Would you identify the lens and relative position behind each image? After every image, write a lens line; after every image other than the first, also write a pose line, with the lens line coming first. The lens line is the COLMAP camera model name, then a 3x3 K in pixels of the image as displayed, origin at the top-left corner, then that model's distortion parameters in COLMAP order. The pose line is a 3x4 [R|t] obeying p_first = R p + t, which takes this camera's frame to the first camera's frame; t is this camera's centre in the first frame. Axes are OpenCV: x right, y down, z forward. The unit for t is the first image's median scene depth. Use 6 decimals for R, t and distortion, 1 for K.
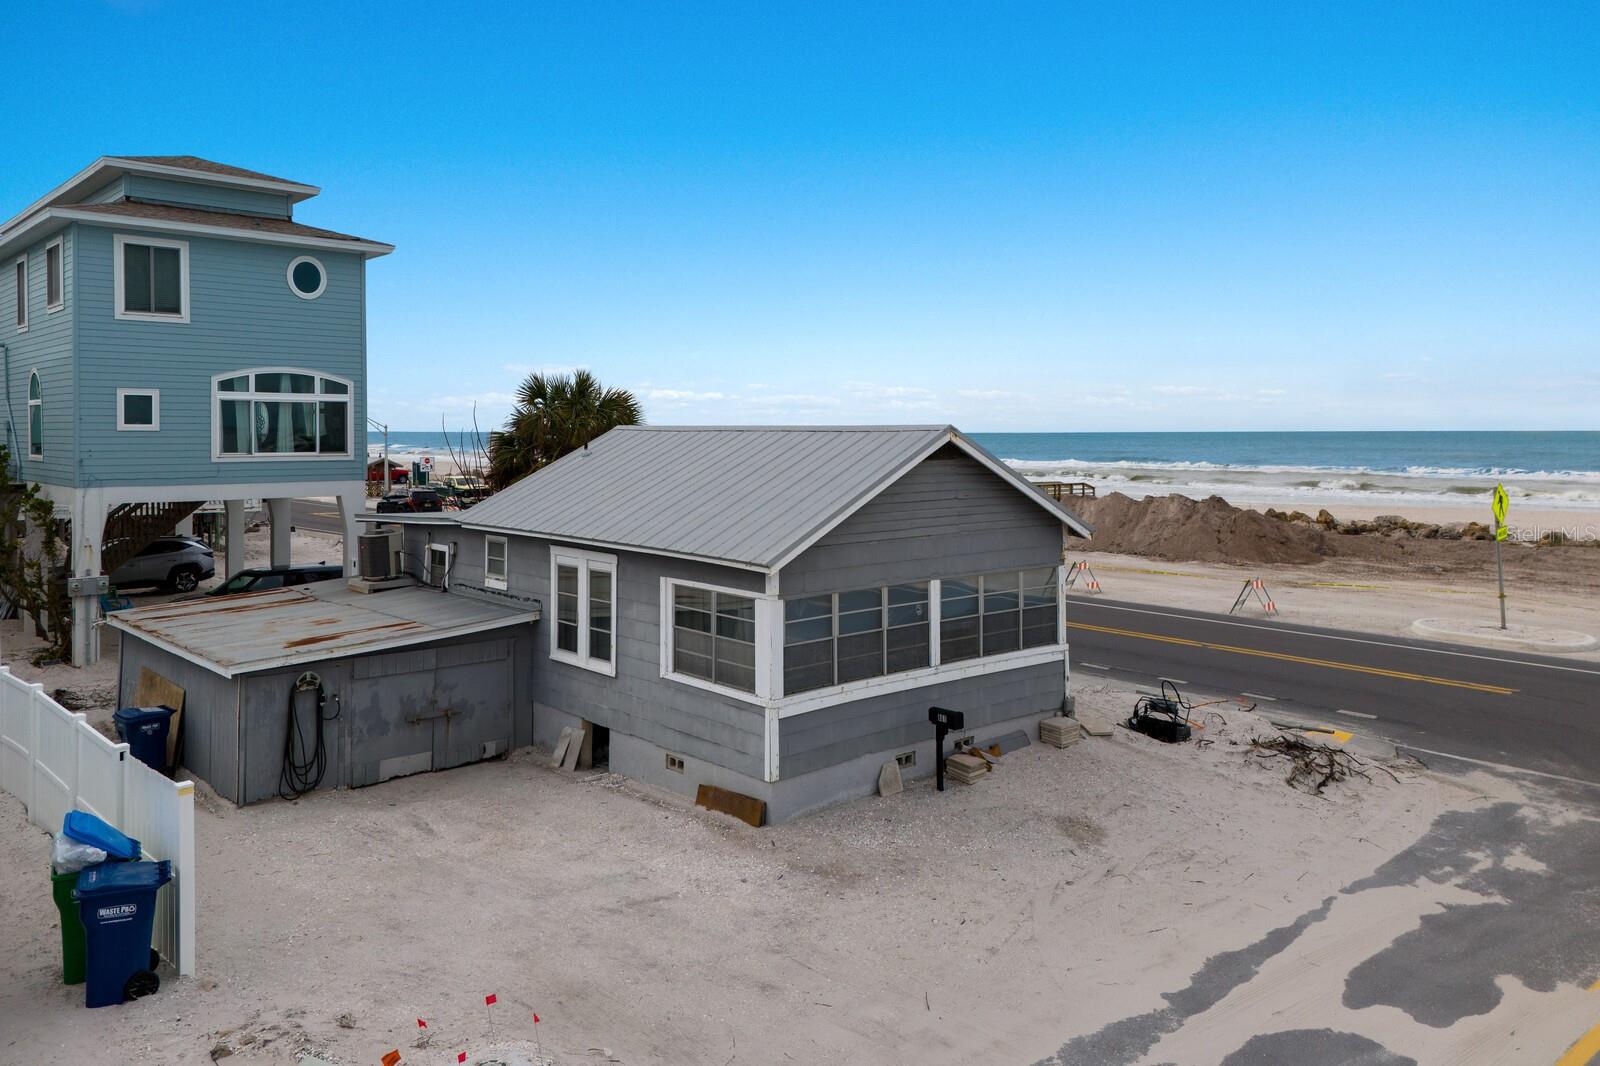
lens RADIAL K [[1174.6, 0, 796.6], [0, 1174.6, 475.2], [0, 0, 1]] dist [0.102584, -0.088622]
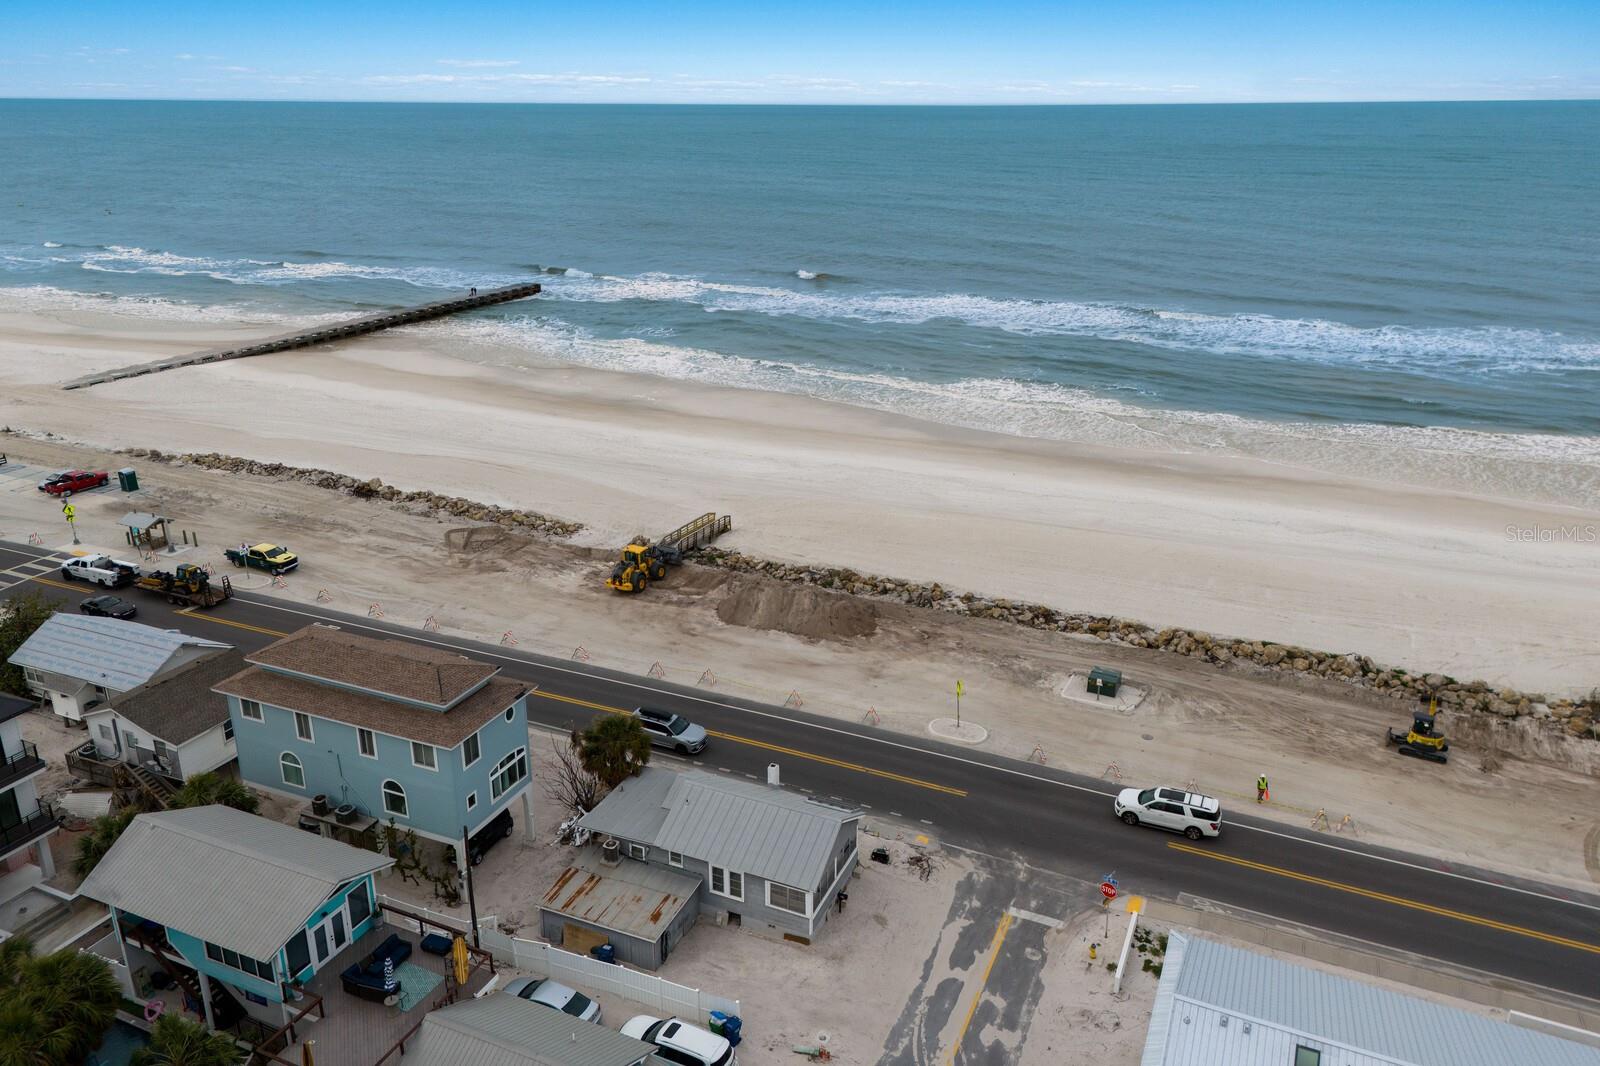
lens RADIAL K [[1174.6, 0, 787.2], [0, 1174.6, 535.0], [0, 0, 1]] dist [0.102584, -0.088622]
pose [[0.909576, -0.146911, 0.388701, -1.229967], [0.018789, 0.949002, 0.314710, -1.917595], [-0.415112, -0.278950, 0.865950, -1.697146]]
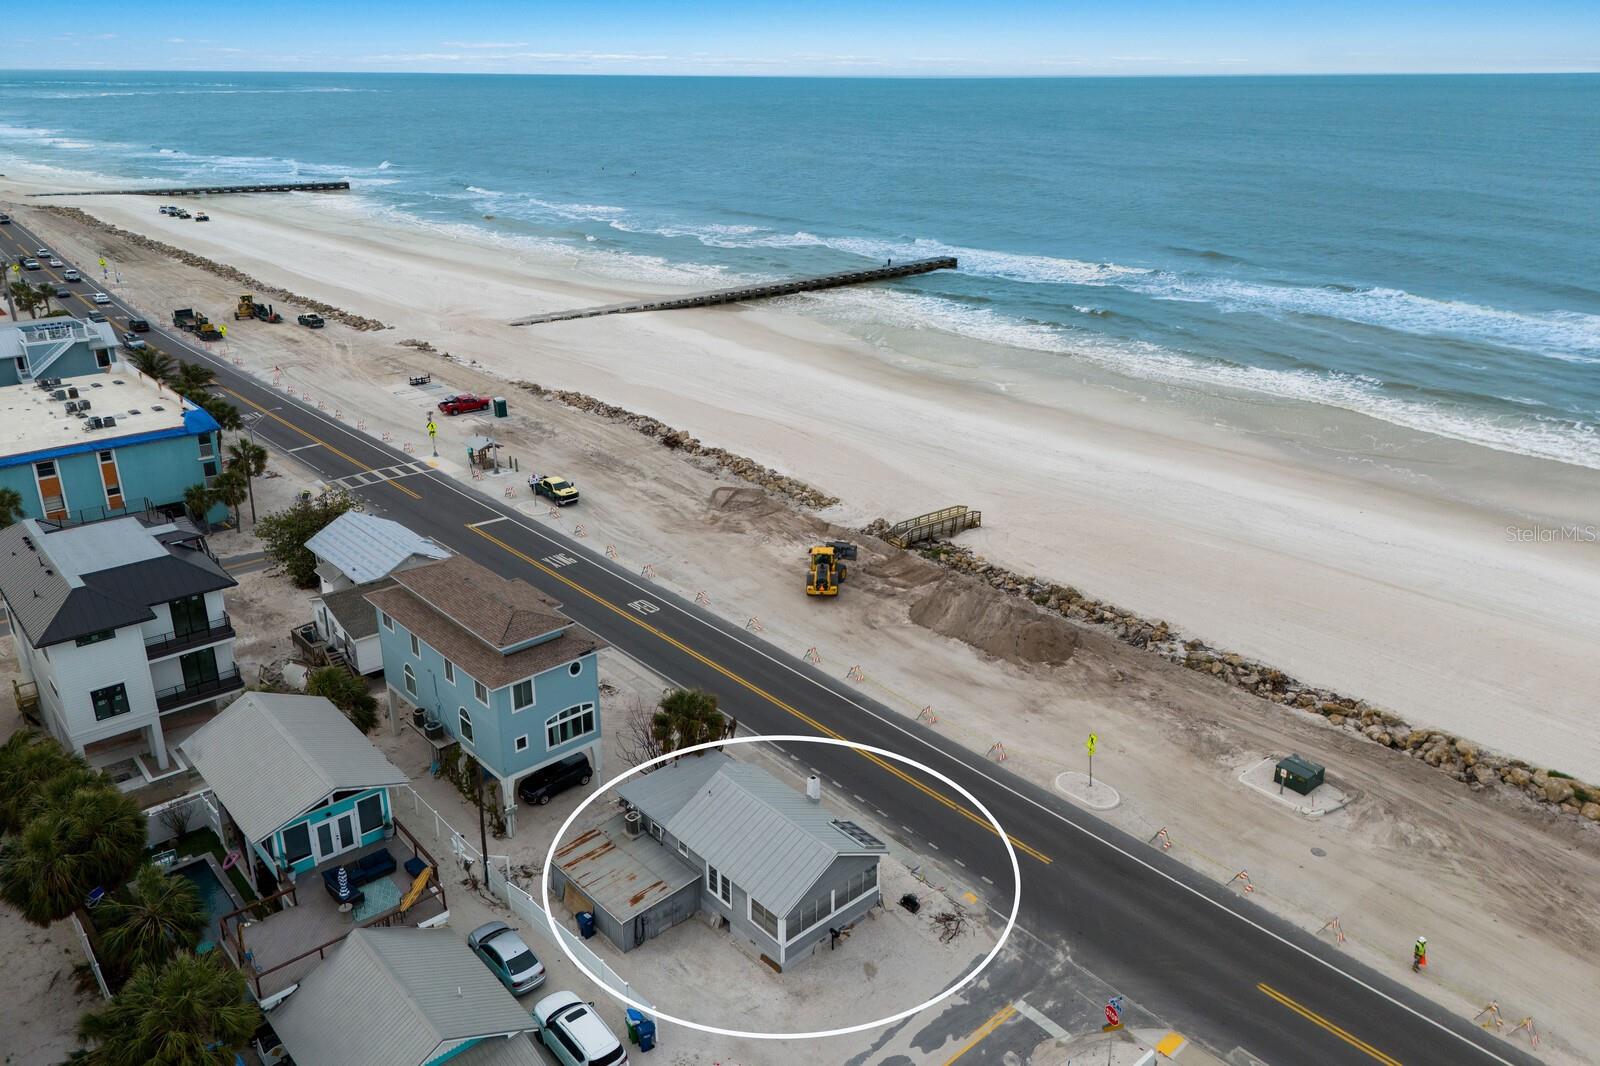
lens RADIAL K [[1174.6, 0, 787.3], [0, 1174.6, 503.1], [0, 0, 1]] dist [0.102584, -0.088622]
pose [[0.999956, -0.004284, 0.008302, -0.028417], [0.001529, 0.951703, 0.307015, -1.924870], [-0.009217, -0.306989, 0.951668, -1.773464]]
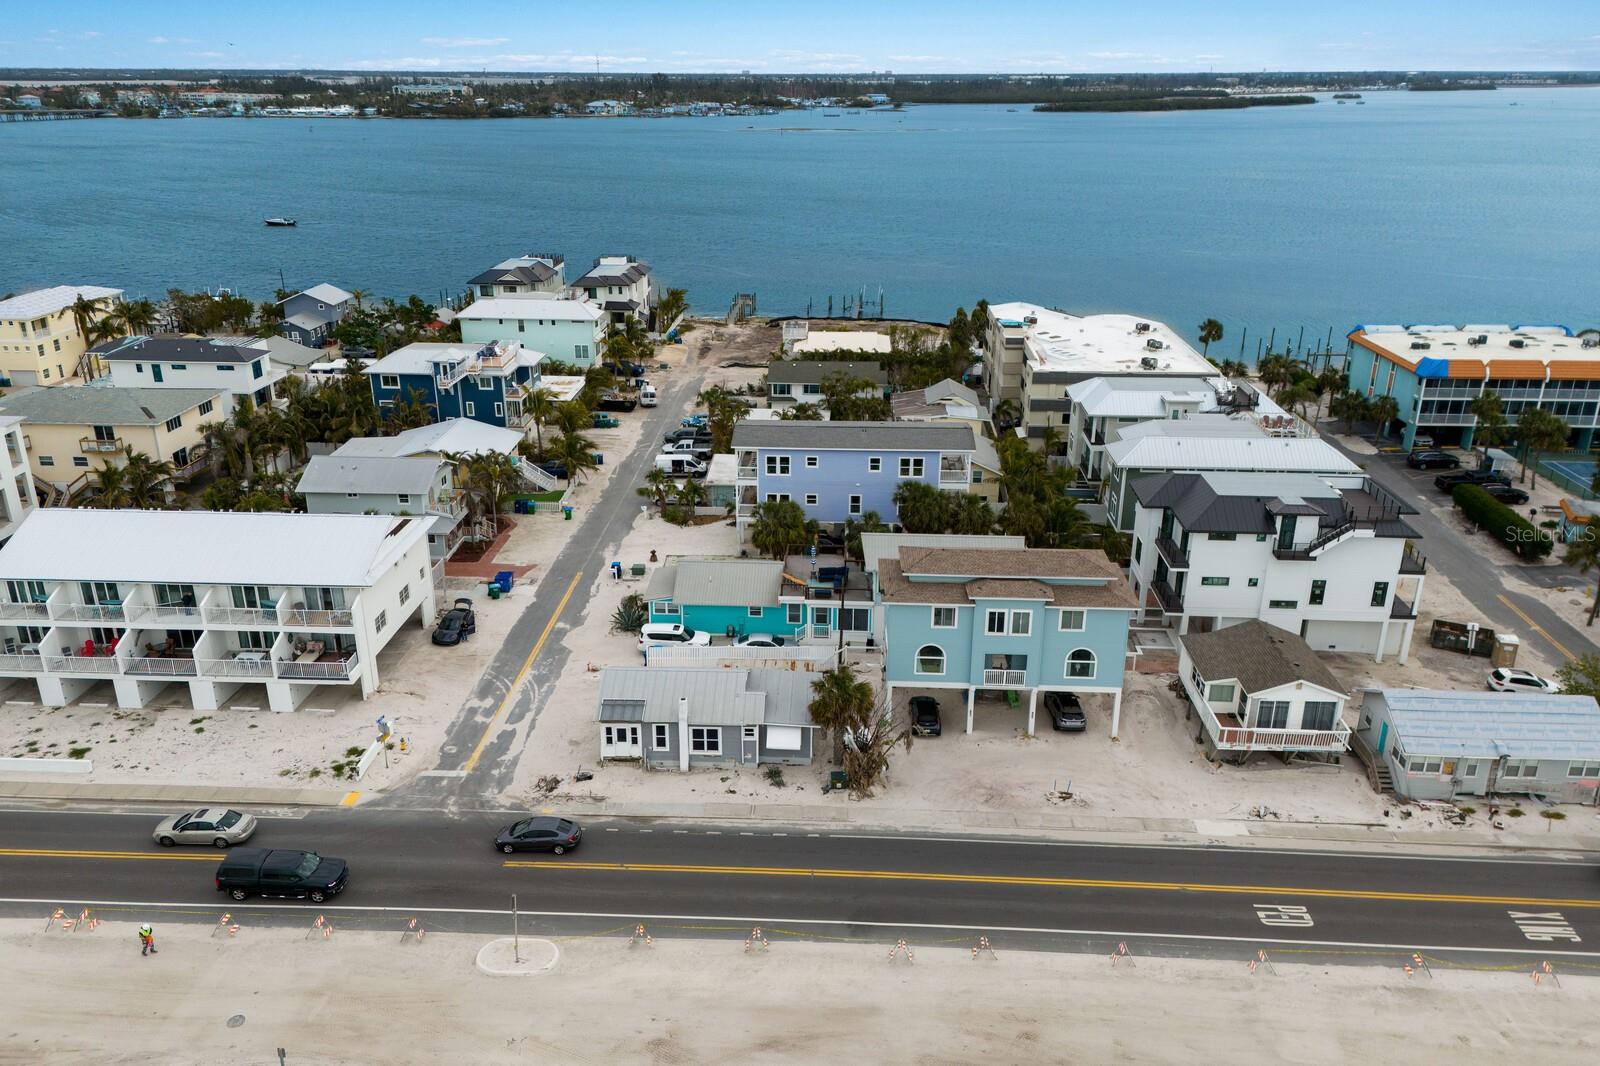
lens RADIAL K [[1174.6, 0, 806.5], [0, 1174.6, 563.5], [0, 0, 1]] dist [0.102584, -0.088622]
pose [[-0.685540, 0.272317, -0.675188, 2.402760], [-0.033610, 0.914584, 0.402996, -2.135132], [0.727259, 0.298963, -0.617832, 4.044346]]
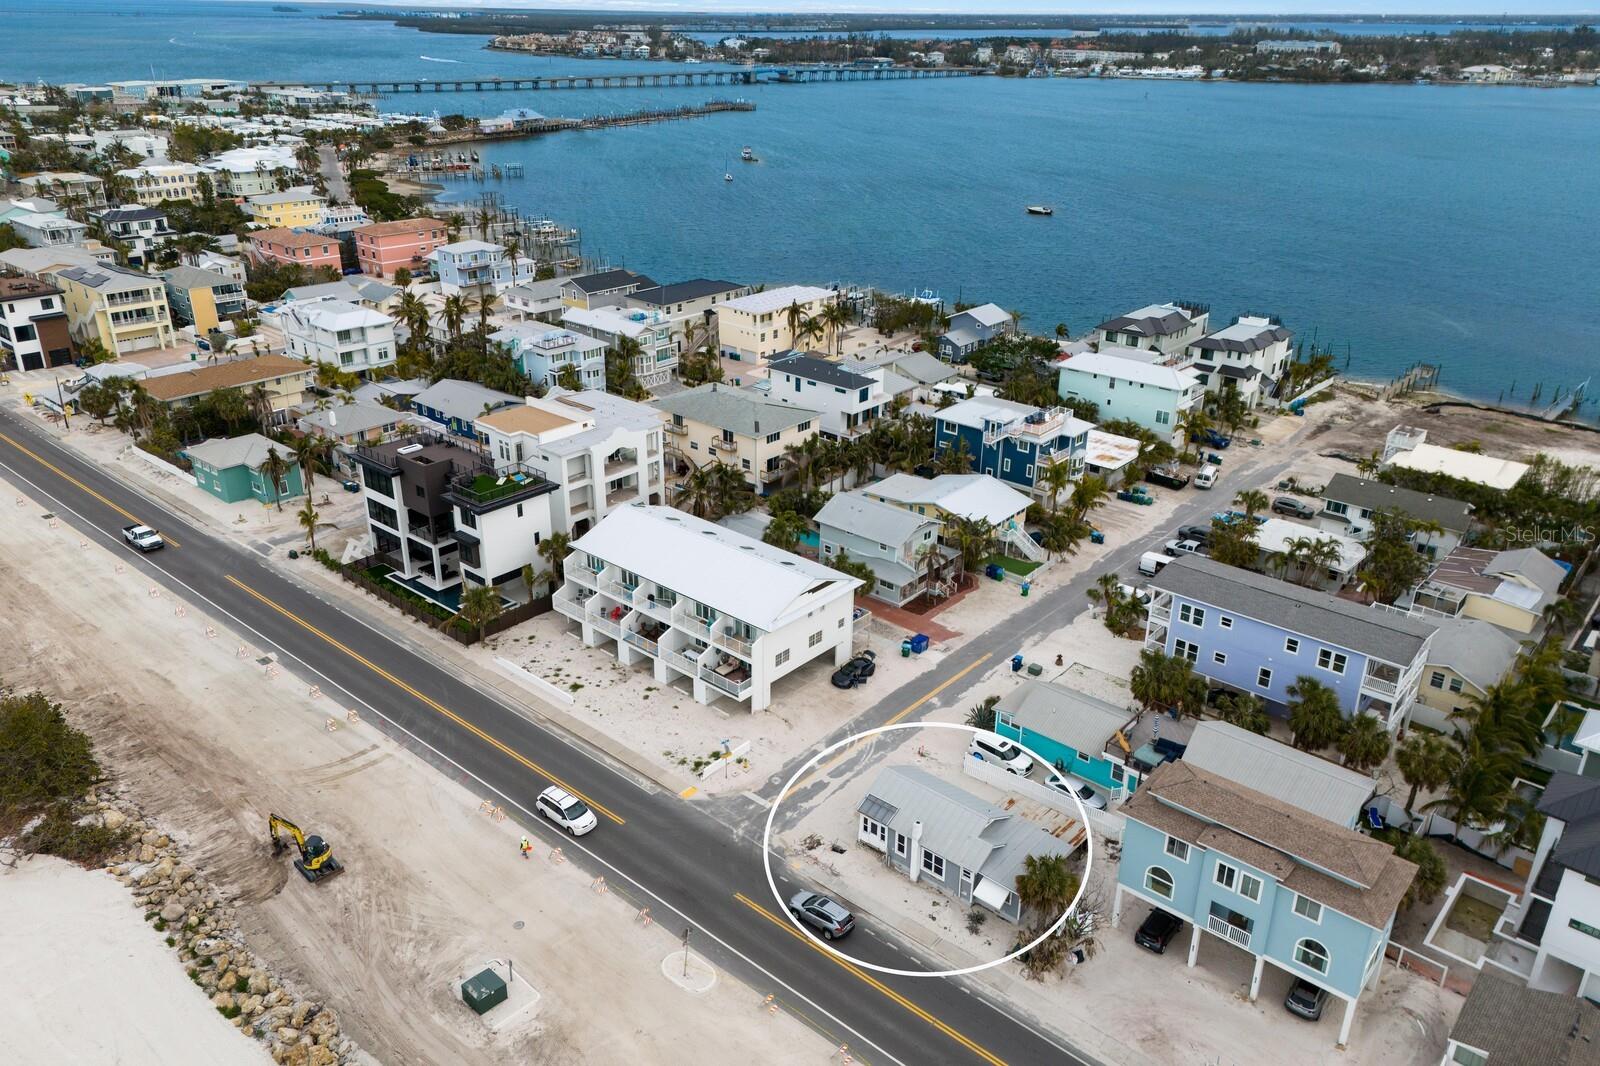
lens RADIAL K [[1174.6, 0, 799.4], [0, 1174.6, 541.8], [0, 0, 1]] dist [0.102584, -0.088622]
pose [[-0.988402, 0.042613, -0.145756, 1.180624], [-0.026947, 0.895371, 0.444504, -3.112708], [0.149447, 0.443277, -0.883839, 4.933450]]
